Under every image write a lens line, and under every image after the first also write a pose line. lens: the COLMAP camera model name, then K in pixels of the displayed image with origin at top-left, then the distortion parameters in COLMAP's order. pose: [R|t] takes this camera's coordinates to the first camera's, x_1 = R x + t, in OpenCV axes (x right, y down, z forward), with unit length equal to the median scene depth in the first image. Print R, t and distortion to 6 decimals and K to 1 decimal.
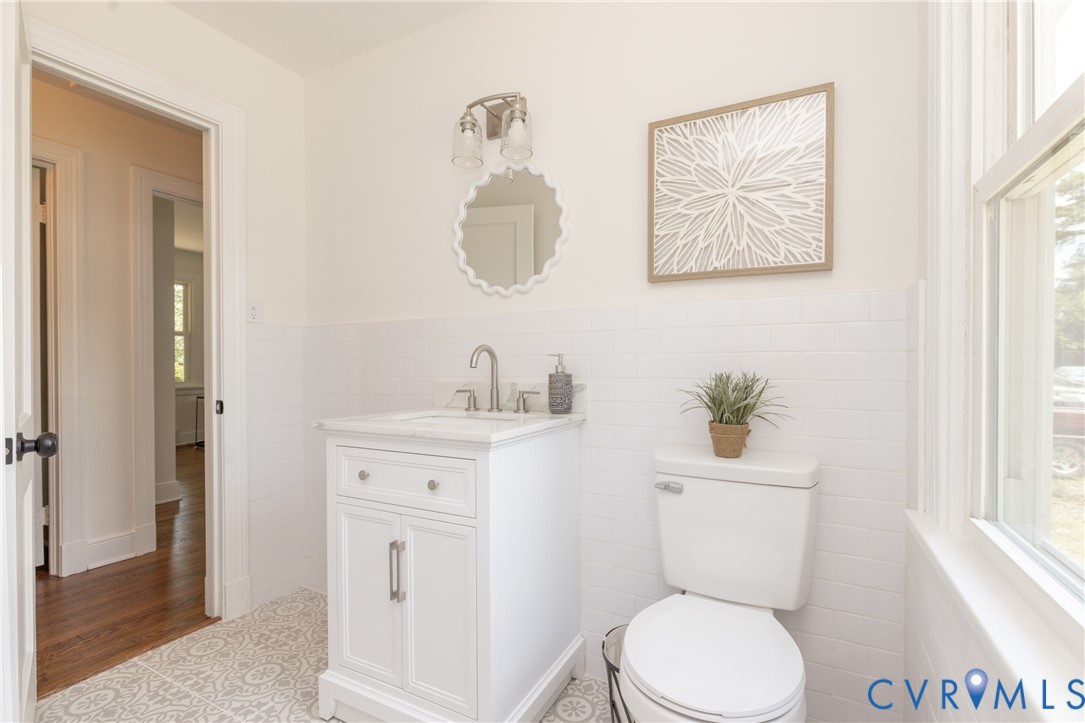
lens RADIAL K [[488.6, 0, 547.3], [0, 488.6, 365.9], [0, 0, 1]] dist [-0.001278, -0.000246]
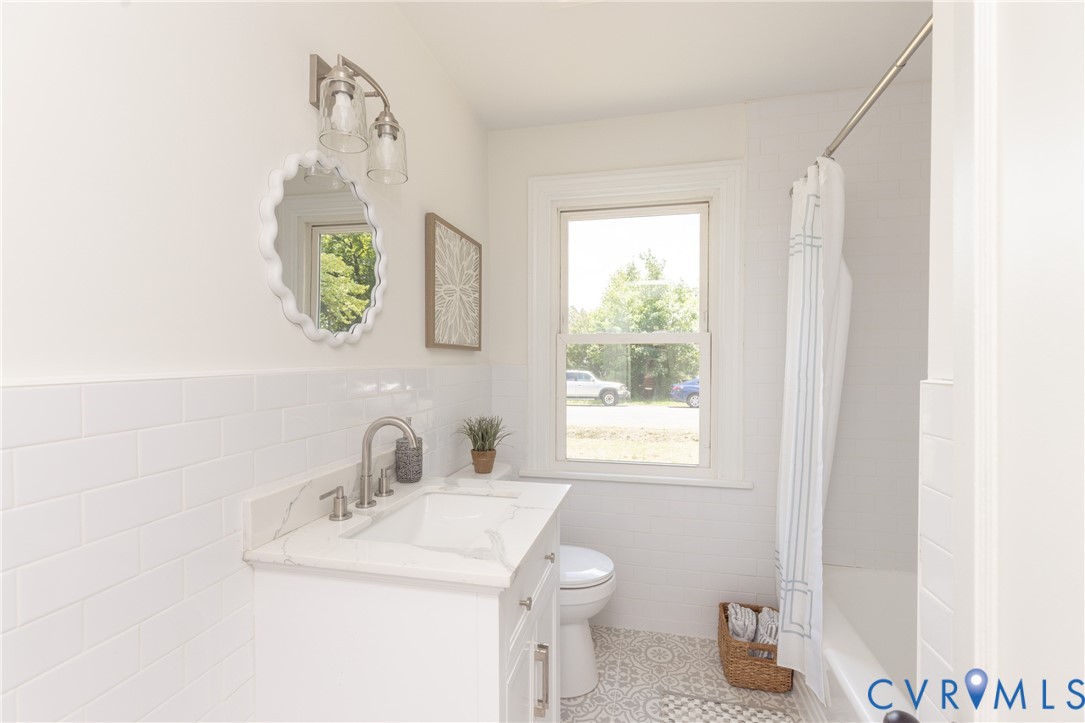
lens RADIAL K [[488.6, 0, 547.3], [0, 488.6, 365.9], [0, 0, 1]] dist [-0.001278, -0.000246]
pose [[-0.255909, -0.007189, 0.966674, -0.904201], [0.004661, 0.999952, 0.008670, -0.124685], [-0.966690, 0.006724, -0.255863, 0.942938]]
